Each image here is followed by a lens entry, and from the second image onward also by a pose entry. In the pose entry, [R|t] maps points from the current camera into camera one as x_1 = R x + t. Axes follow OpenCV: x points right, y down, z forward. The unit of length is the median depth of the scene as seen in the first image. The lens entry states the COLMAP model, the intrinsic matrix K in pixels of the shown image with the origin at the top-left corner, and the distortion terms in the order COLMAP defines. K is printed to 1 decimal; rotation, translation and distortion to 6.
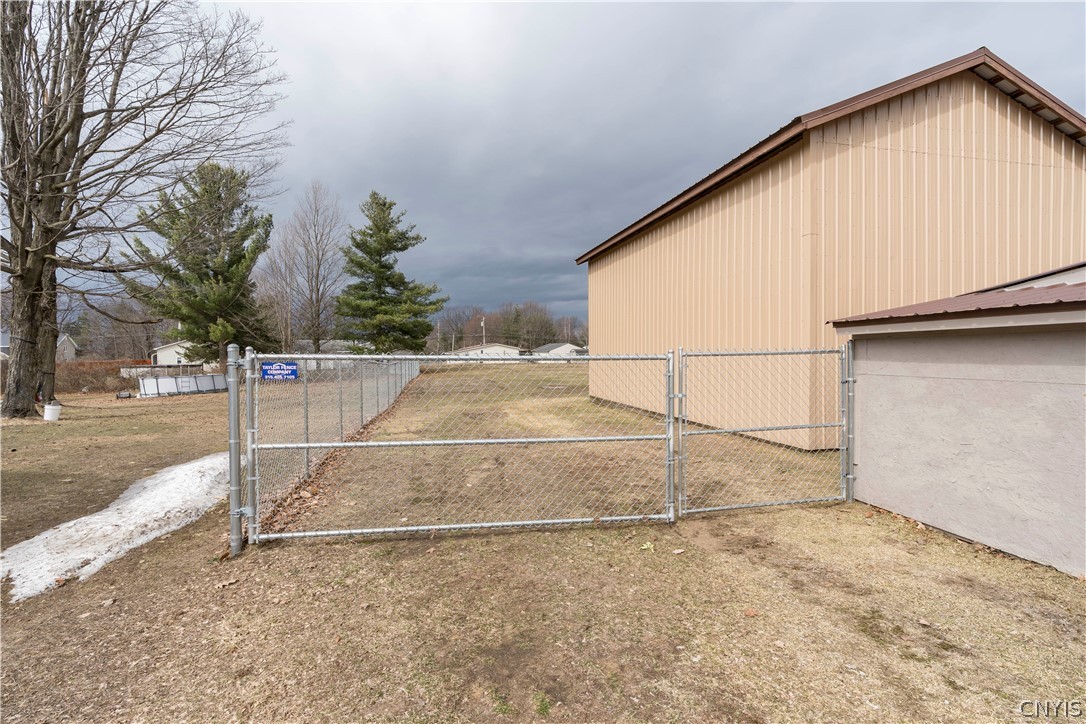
lens RADIAL K [[500.3, 0, 543.0], [0, 500.3, 362.0], [0, 0, 1]] dist [0.001629, 0.000300]
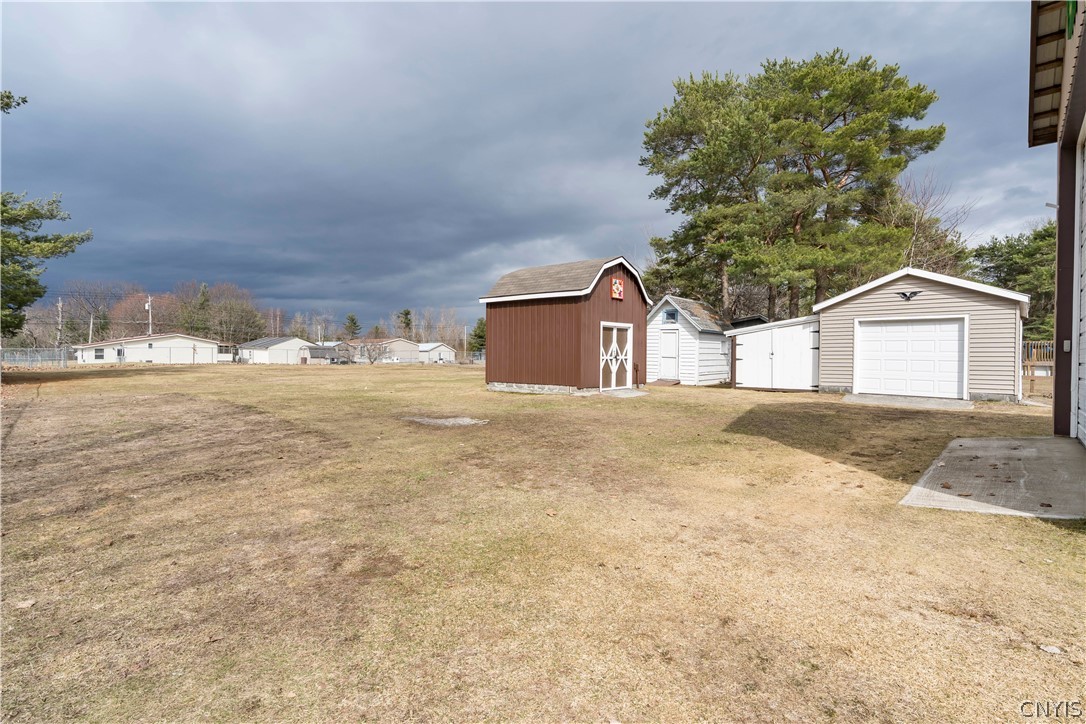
lens RADIAL K [[500.3, 0, 543.0], [0, 500.3, 362.0], [0, 0, 1]] dist [0.001629, 0.000300]
pose [[0.846807, 0.003295, 0.531890, -0.034277], [-0.005562, 0.999981, 0.002660, -0.004694], [-0.531871, -0.005211, 0.846809, 0.160789]]
